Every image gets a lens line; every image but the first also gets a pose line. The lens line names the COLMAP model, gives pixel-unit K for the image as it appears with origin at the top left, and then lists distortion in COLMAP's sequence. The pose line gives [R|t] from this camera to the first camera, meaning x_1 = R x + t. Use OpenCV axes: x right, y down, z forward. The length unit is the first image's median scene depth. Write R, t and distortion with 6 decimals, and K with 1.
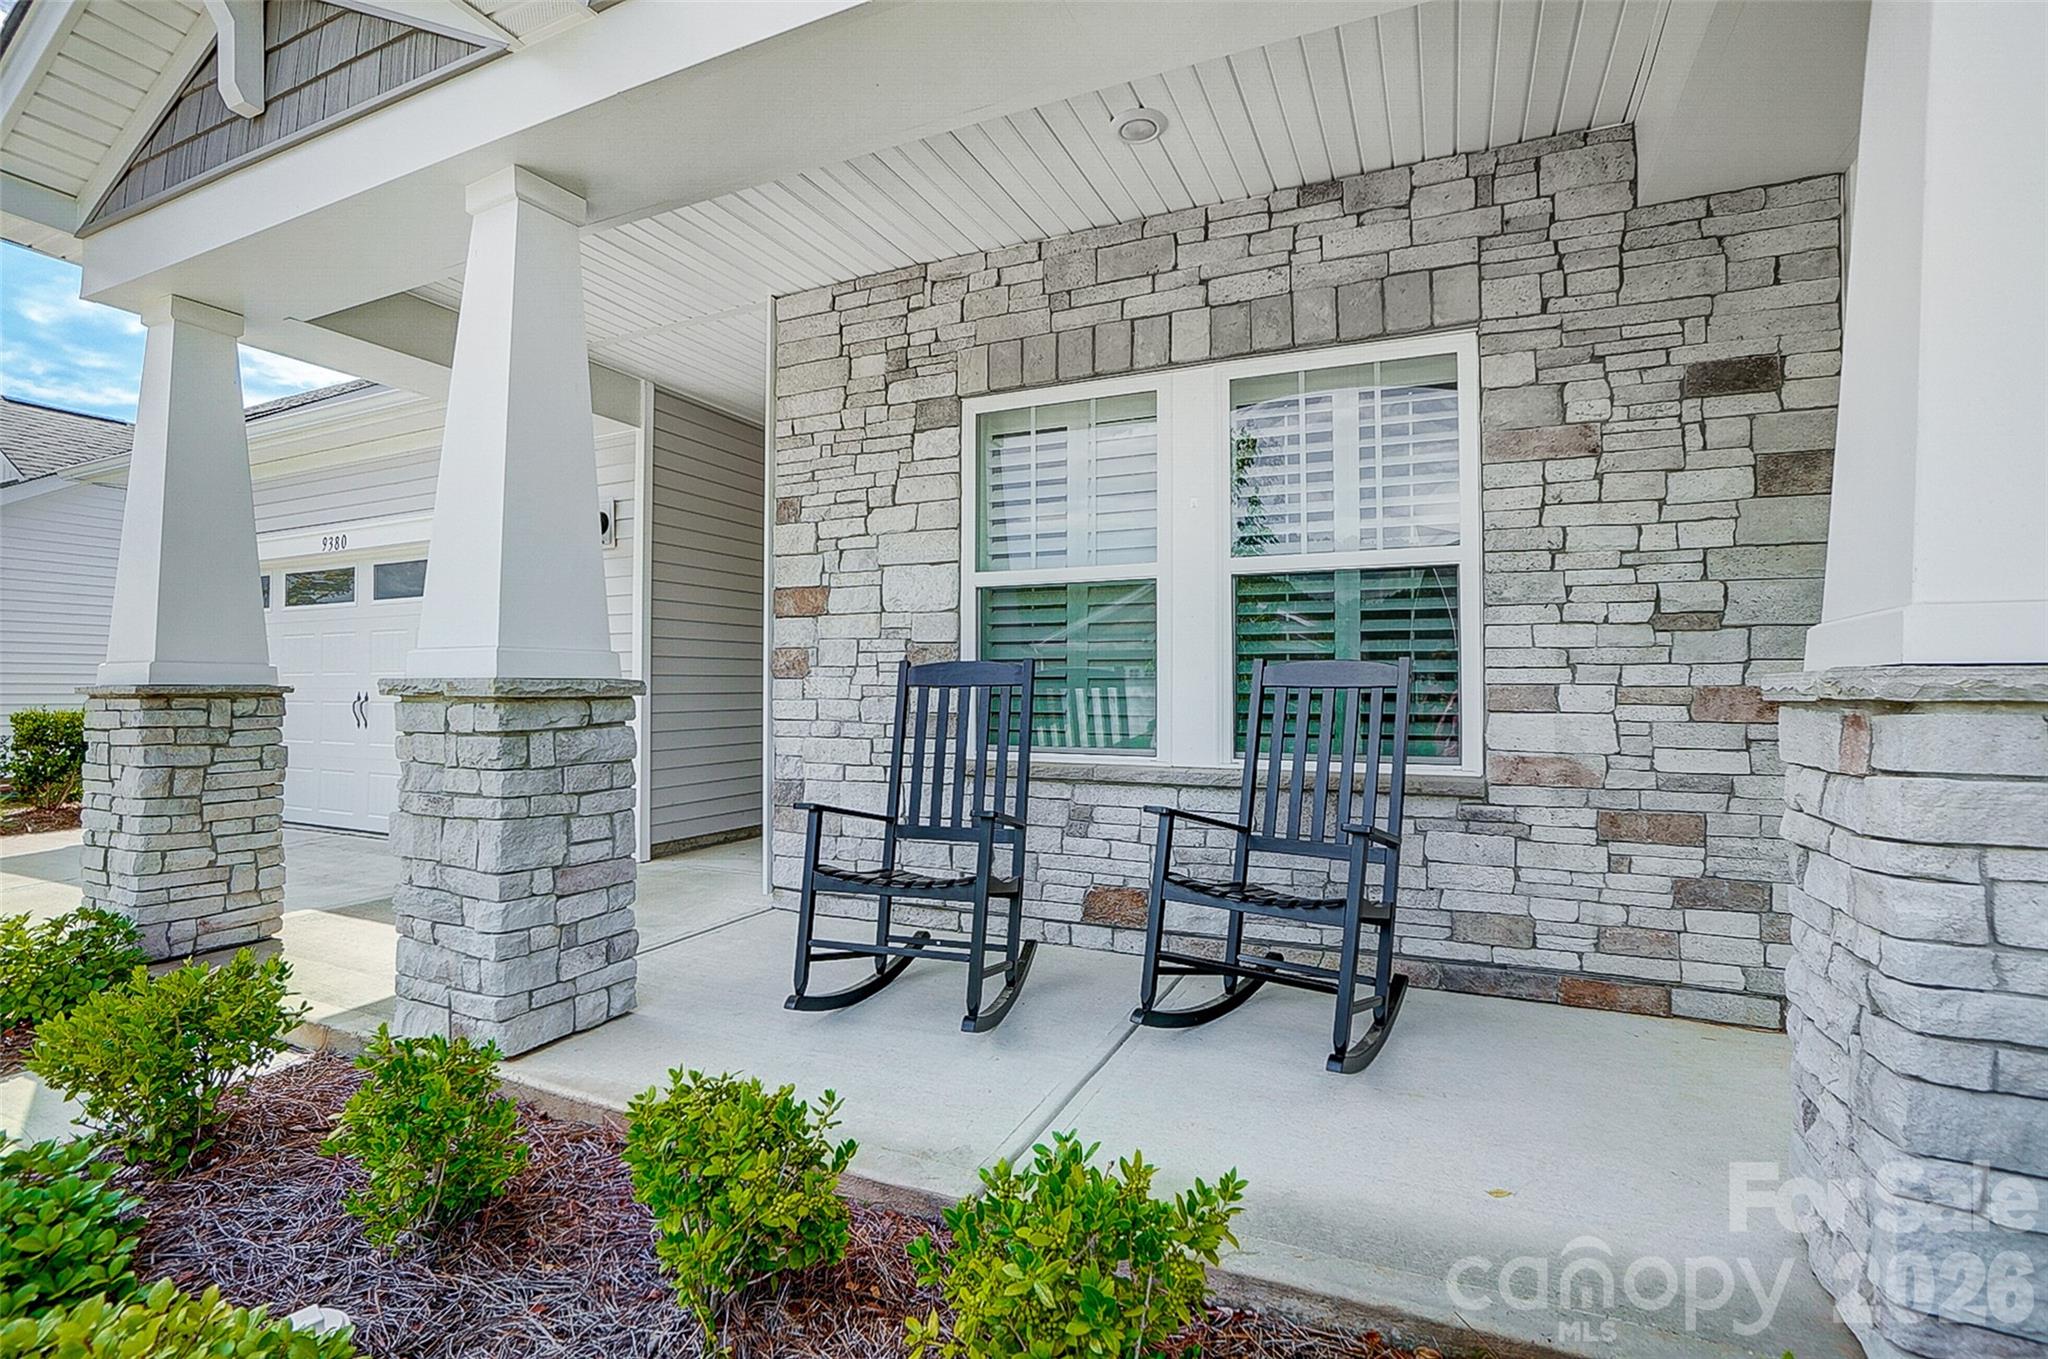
lens RADIAL K [[936.8, 0, 1022.4], [0, 936.8, 670.5], [0, 0, 1]] dist [-0.021085, -0.000057]
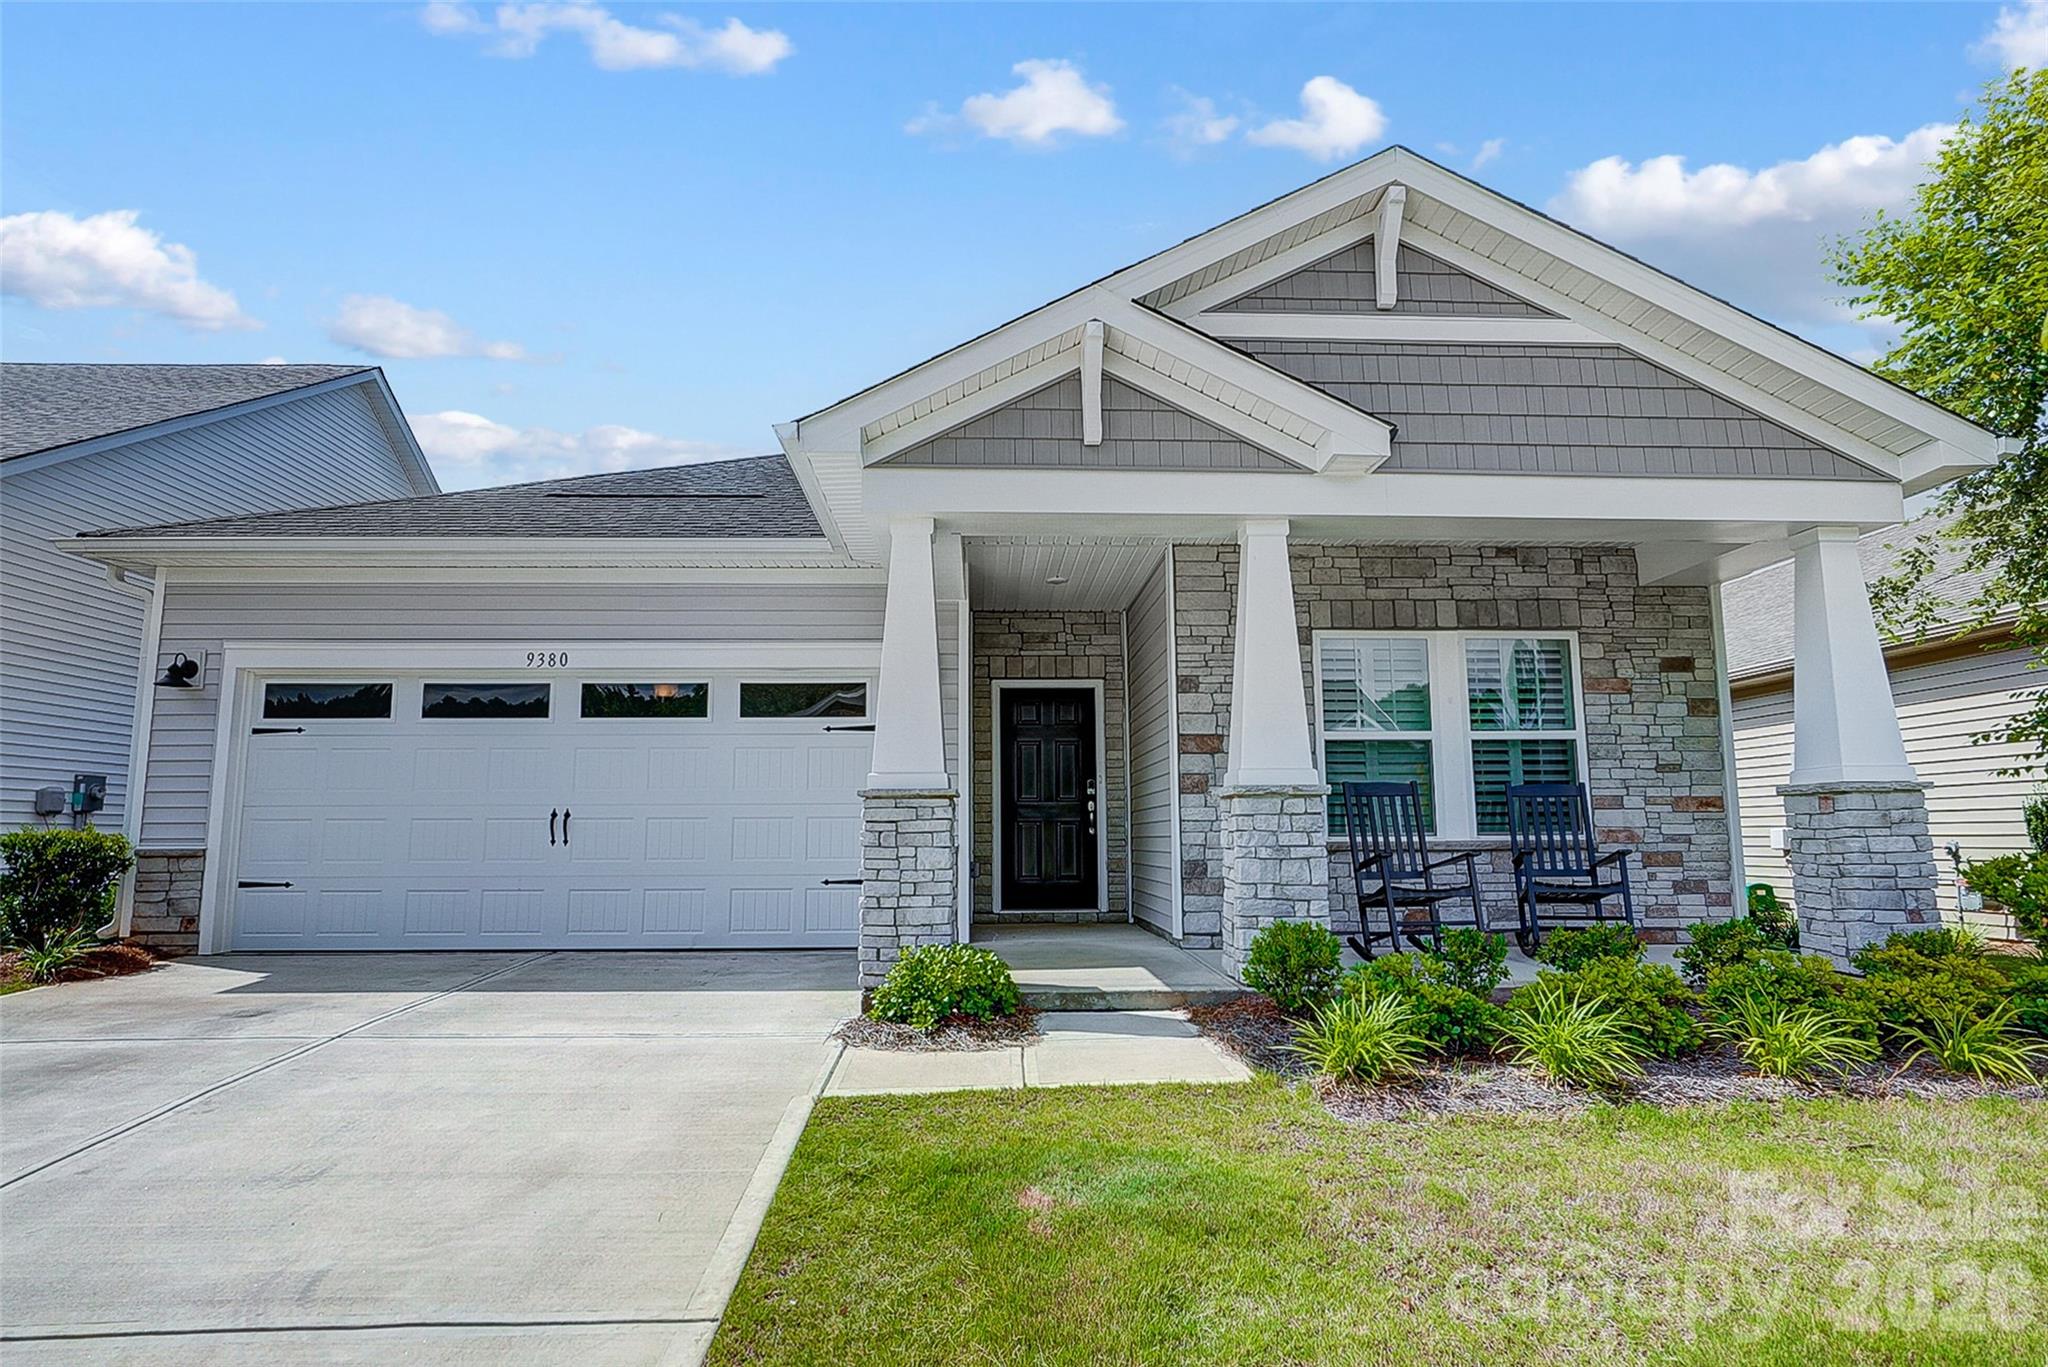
lens RADIAL K [[1121.7, 0, 1022.7], [0, 1121.7, 688.7], [0, 0, 1]] dist [0.005231, -0.000193]
pose [[0.889306, 0.051621, 0.454391, -1.903794], [0.000716, 0.993451, -0.114261, 0.065729], [-0.457313, 0.101938, 0.883444, -0.721574]]
